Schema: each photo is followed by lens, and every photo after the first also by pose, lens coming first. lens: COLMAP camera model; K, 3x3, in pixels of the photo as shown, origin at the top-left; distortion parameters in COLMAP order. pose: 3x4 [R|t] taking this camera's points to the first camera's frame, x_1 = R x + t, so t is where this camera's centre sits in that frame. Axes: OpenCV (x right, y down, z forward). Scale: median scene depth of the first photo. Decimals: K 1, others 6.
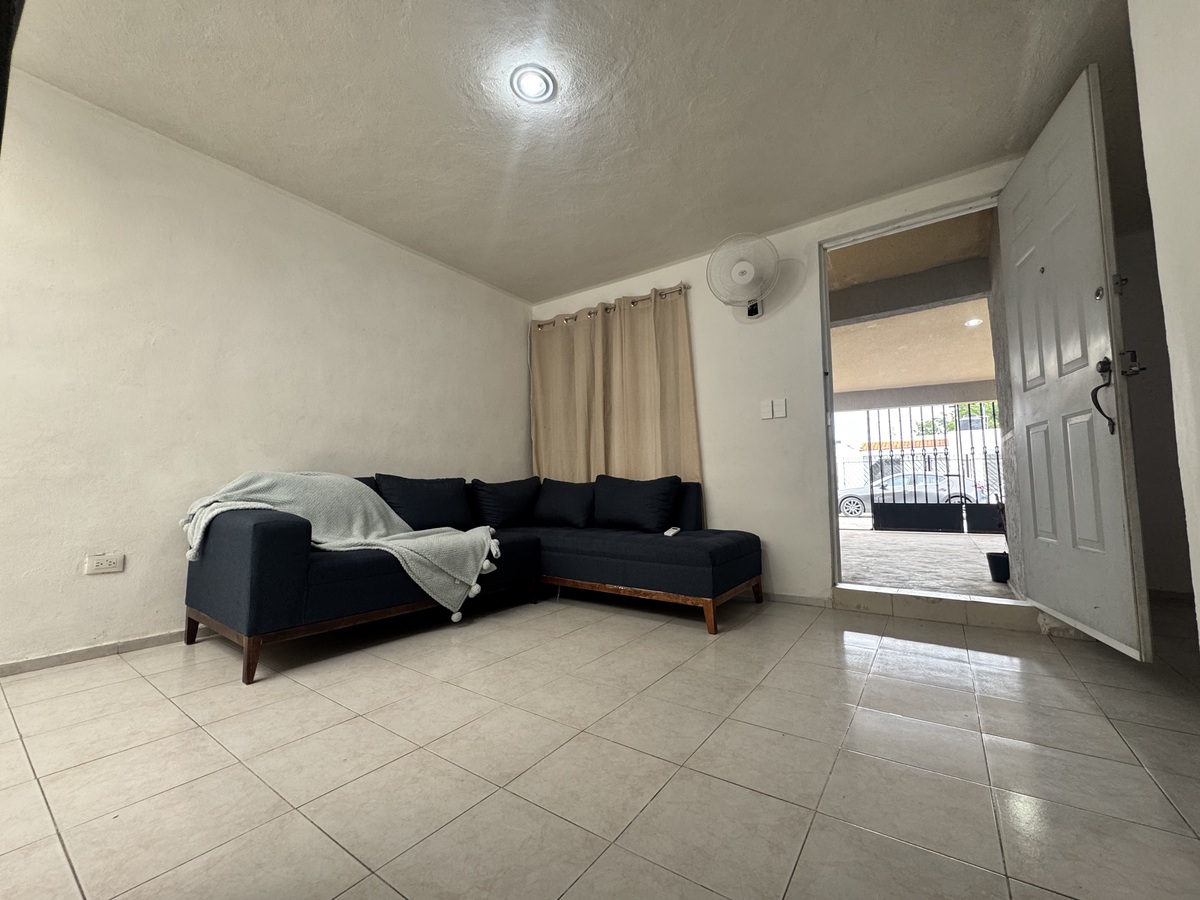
lens RADIAL K [[480.8, 0, 600.0], [0, 480.8, 450.0], [0, 0, 1]] dist [0.000633, 0.000432]
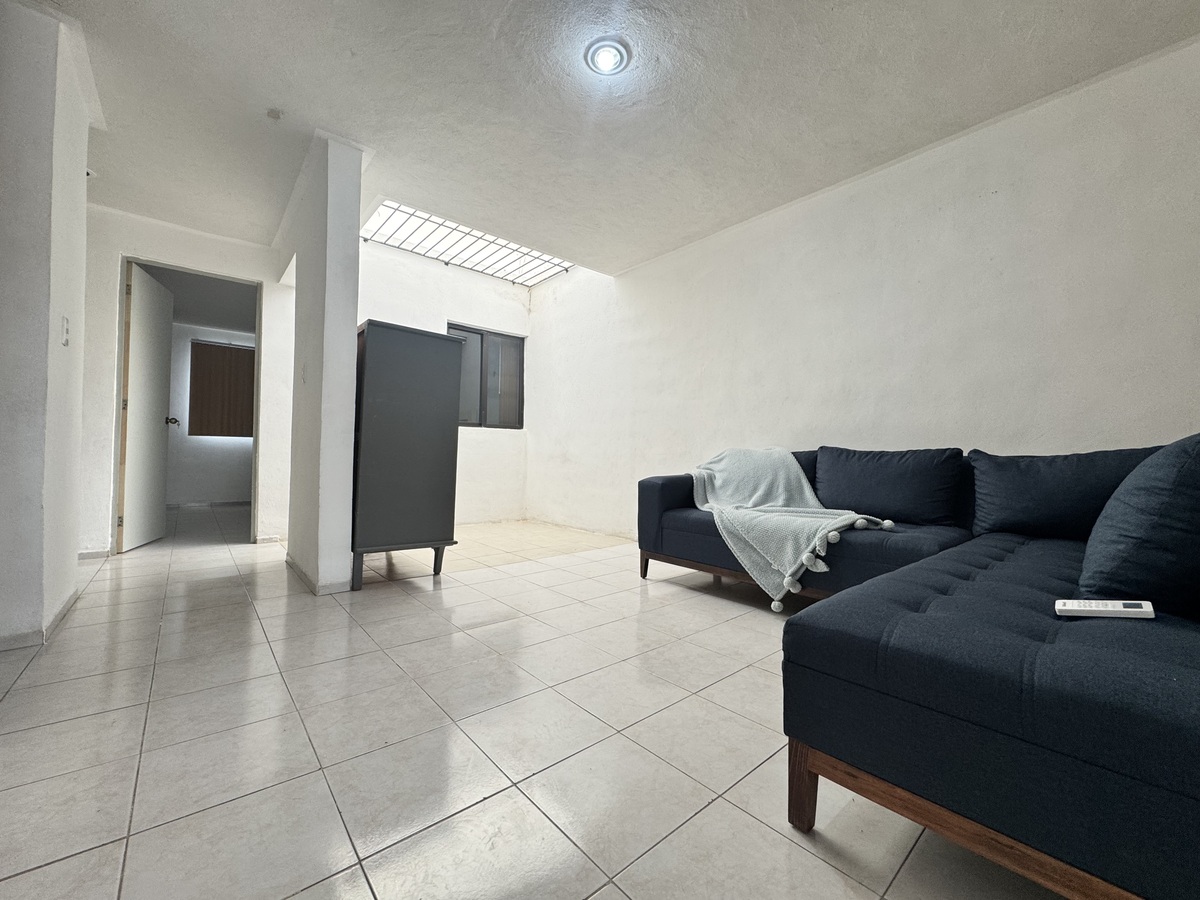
lens RADIAL K [[480.8, 0, 600.0], [0, 480.8, 450.0], [0, 0, 1]] dist [0.000633, 0.000432]
pose [[-0.242381, -0.010786, -0.970121, 0.732472], [0.070076, 0.997132, -0.028595, 0.068610], [0.967647, -0.074914, -0.240930, 1.037403]]
